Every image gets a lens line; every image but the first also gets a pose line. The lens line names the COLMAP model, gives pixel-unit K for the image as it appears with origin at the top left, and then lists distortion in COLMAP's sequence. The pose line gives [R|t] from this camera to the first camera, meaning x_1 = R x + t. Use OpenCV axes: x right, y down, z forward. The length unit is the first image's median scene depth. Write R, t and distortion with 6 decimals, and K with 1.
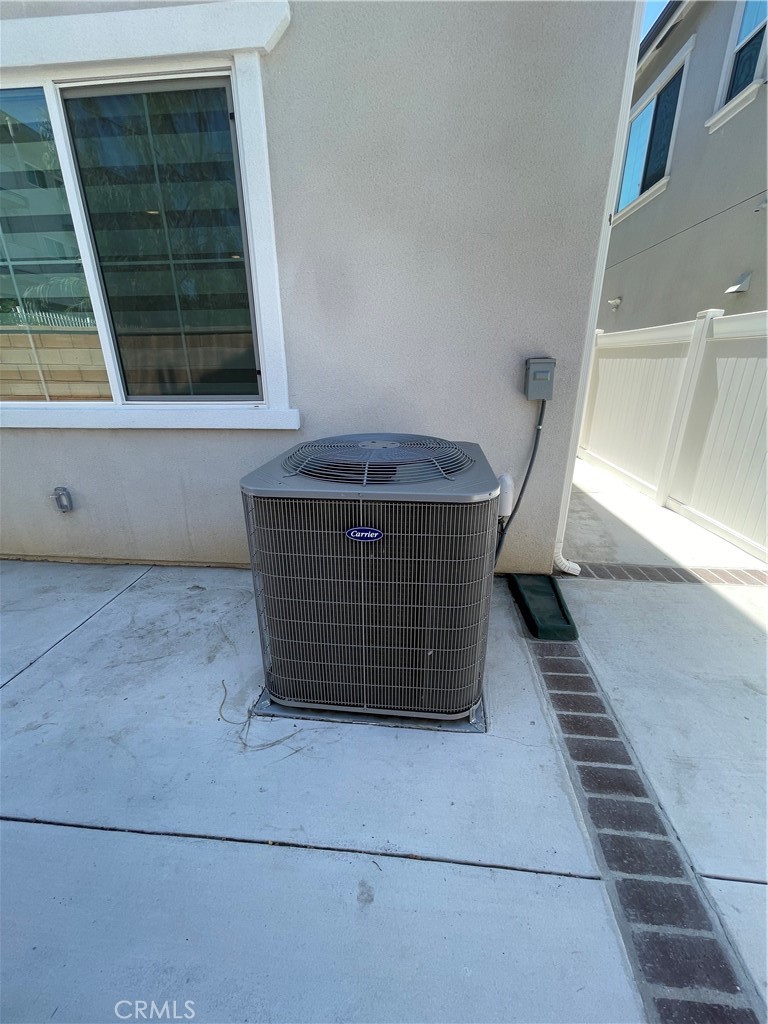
lens RADIAL K [[410.3, 0, 386.3], [0, 410.3, 510.3], [0, 0, 1]] dist [-0.003543, -0.000550]
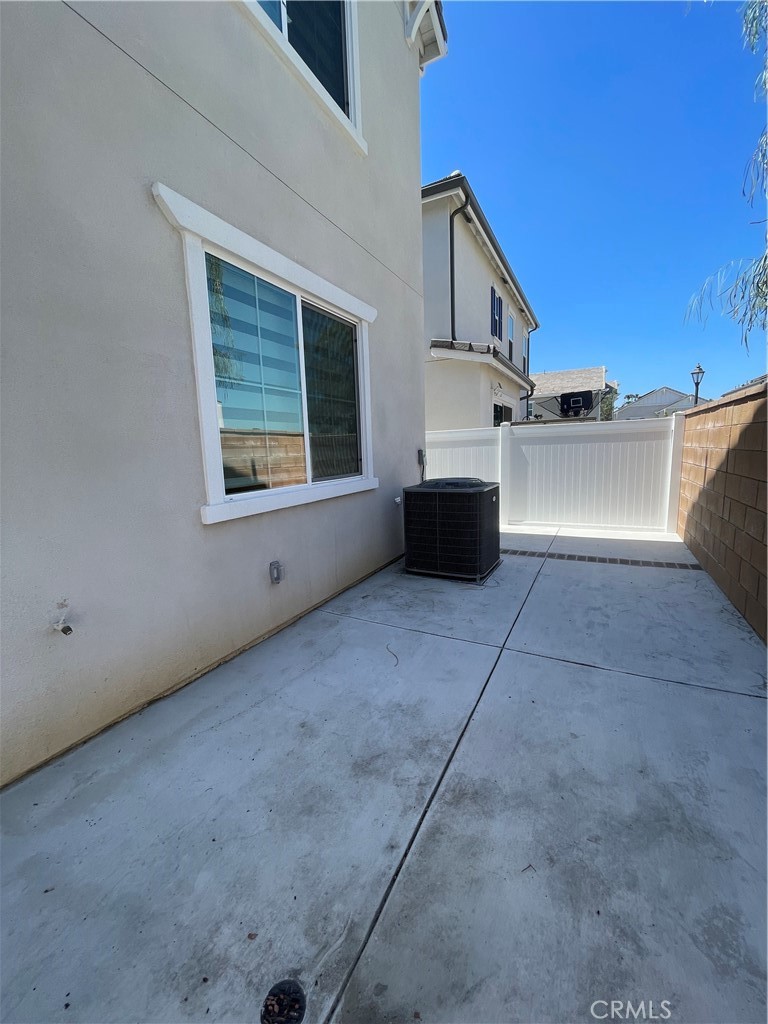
lens RADIAL K [[410.3, 0, 386.3], [0, 410.3, 510.3], [0, 0, 1]] dist [-0.003543, -0.000550]
pose [[0.374890, -0.148846, 0.915042, -1.912148], [0.345877, 0.938216, 0.010911, -0.106640], [-0.860131, 0.312402, 0.403211, 0.246038]]
